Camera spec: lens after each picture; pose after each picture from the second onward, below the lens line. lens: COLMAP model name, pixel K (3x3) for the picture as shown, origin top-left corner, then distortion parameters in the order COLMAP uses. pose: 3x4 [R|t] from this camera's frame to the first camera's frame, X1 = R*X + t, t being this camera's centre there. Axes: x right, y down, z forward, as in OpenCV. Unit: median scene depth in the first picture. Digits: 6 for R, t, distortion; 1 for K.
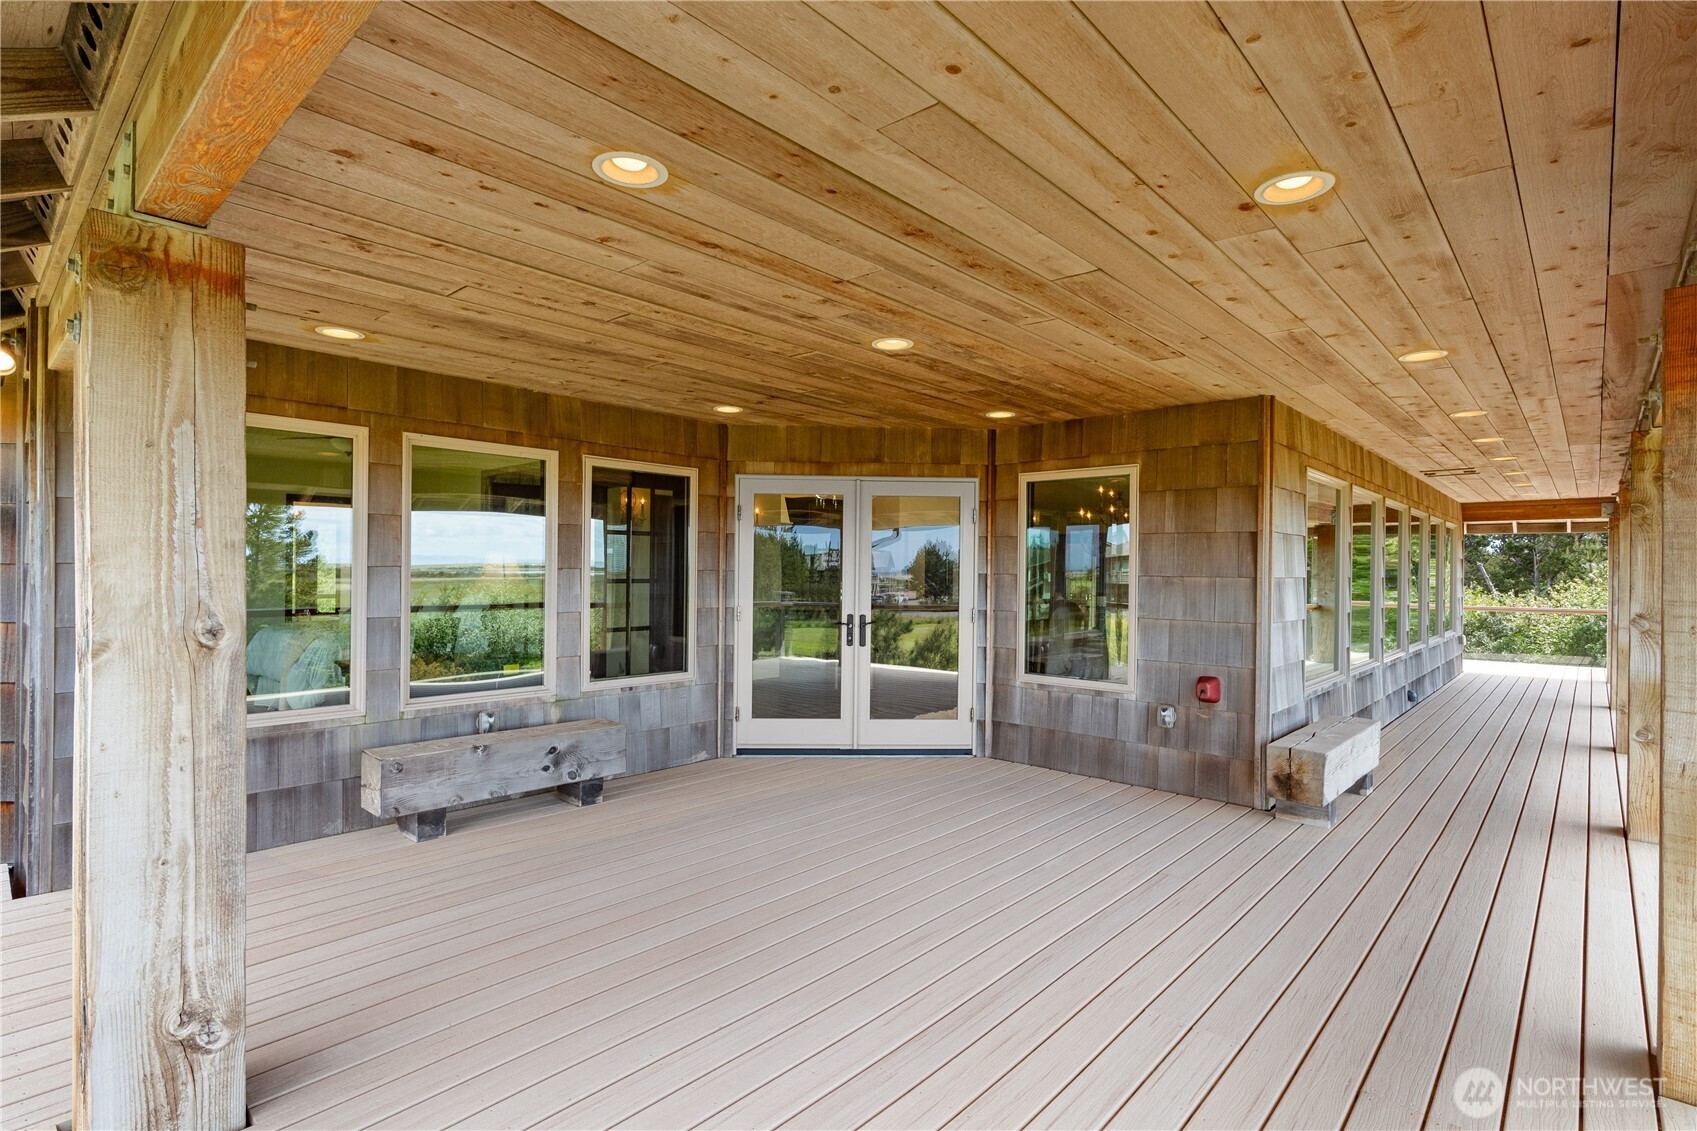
lens RADIAL K [[821.6, 0, 848.5], [0, 821.6, 565.5], [0, 0, 1]] dist [-0.000401, -0.000079]
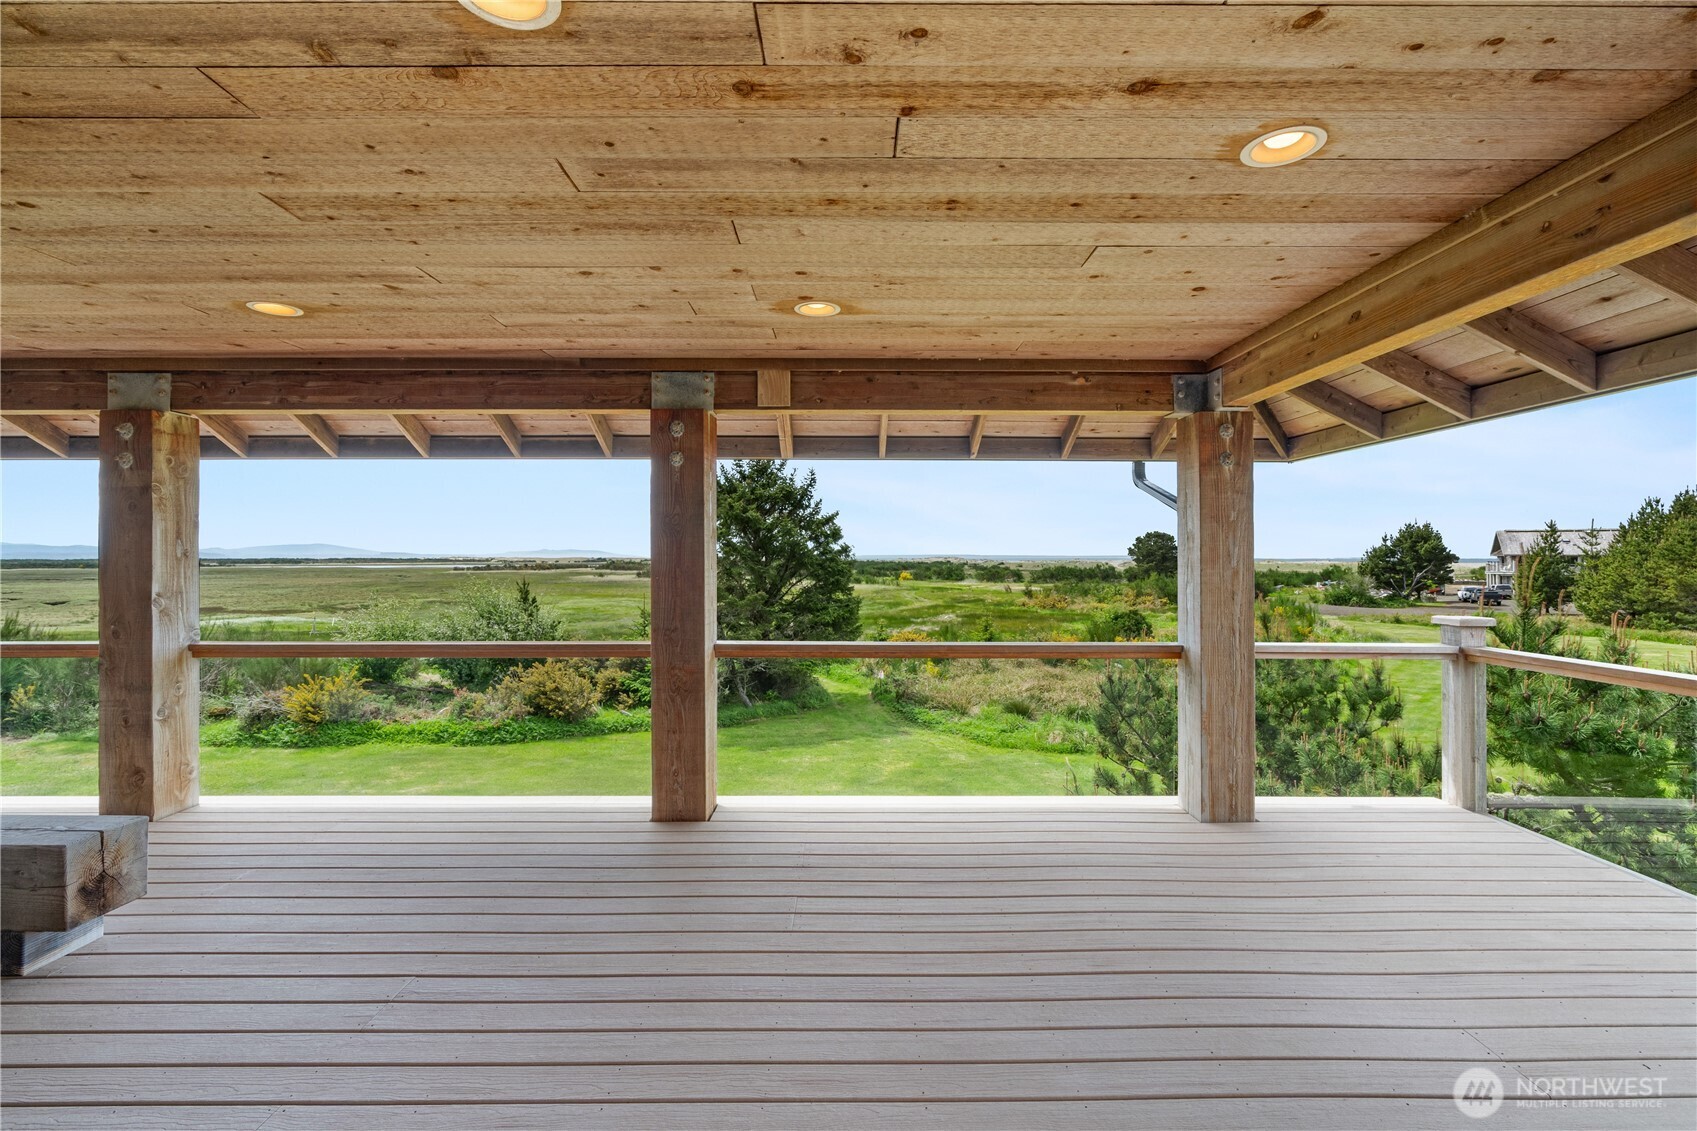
lens RADIAL K [[790.3, 0, 848.5], [0, 790.3, 565.5], [0, 0, 1]] dist [-0.000011, -0.000008]
pose [[-0.679380, -0.013329, 0.733665, -0.456126], [-0.012190, 0.999902, 0.006877, 0.007560], [-0.733685, -0.004271, -0.679476, 1.507492]]
